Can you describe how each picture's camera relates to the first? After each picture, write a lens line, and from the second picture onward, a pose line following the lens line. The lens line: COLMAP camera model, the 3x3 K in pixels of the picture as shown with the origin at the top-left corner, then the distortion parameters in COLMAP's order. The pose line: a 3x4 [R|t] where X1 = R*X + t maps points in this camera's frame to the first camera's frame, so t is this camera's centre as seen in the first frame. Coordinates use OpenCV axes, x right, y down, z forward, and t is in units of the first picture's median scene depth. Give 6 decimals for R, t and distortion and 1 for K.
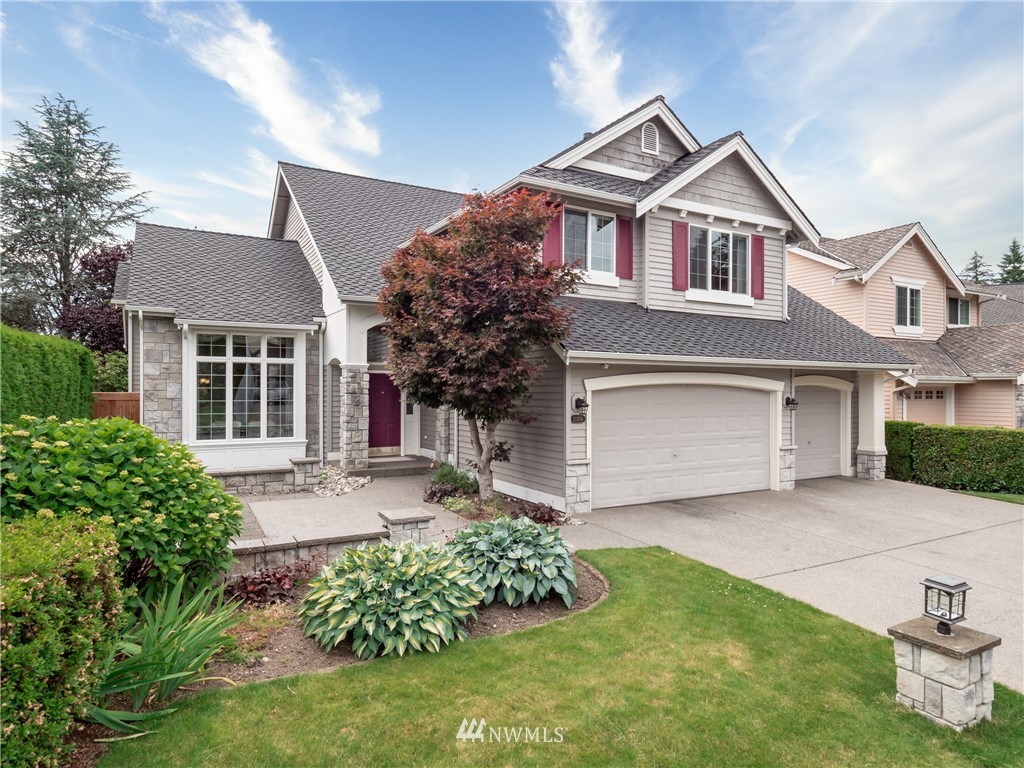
lens RADIAL K [[604.3, 0, 512.0], [0, 604.3, 384.0], [0, 0, 1]] dist [-0.000912, -0.001361]
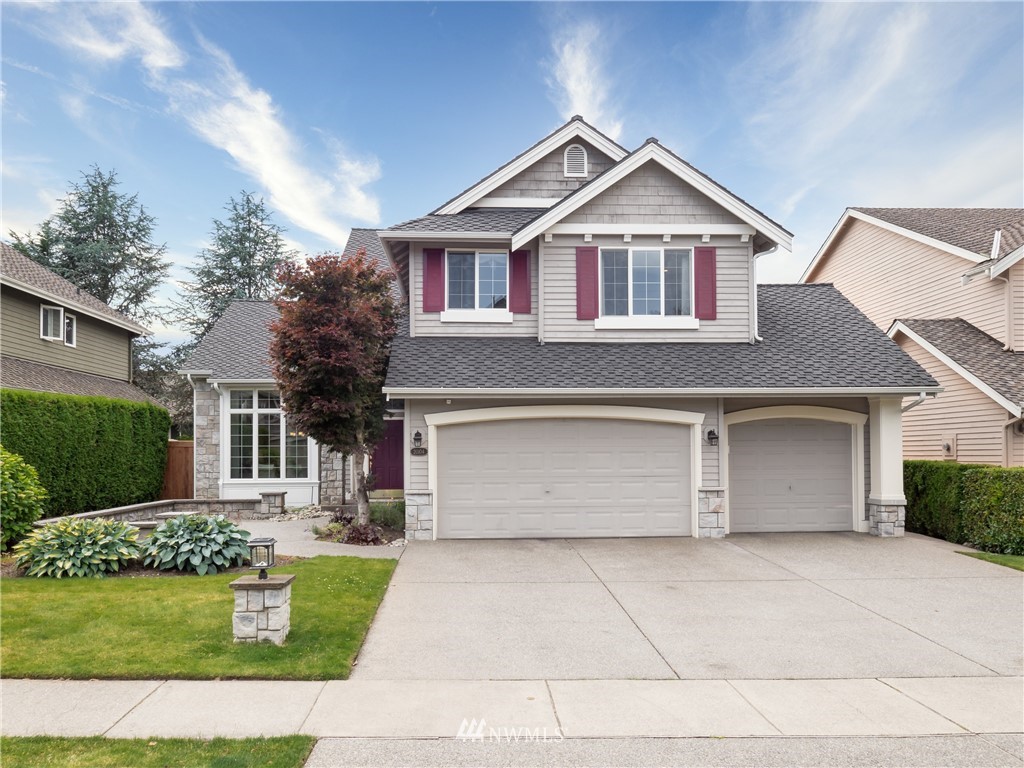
lens RADIAL K [[739.6, 0, 510.4], [0, 739.6, 438.6], [0, 0, 1]] dist [-0.004975, 0.000116]
pose [[0.897867, -0.018815, -0.439865, 0.663016], [0.013393, 0.999791, -0.015427, 0.045580], [0.440063, 0.007960, 0.897932, -0.081588]]
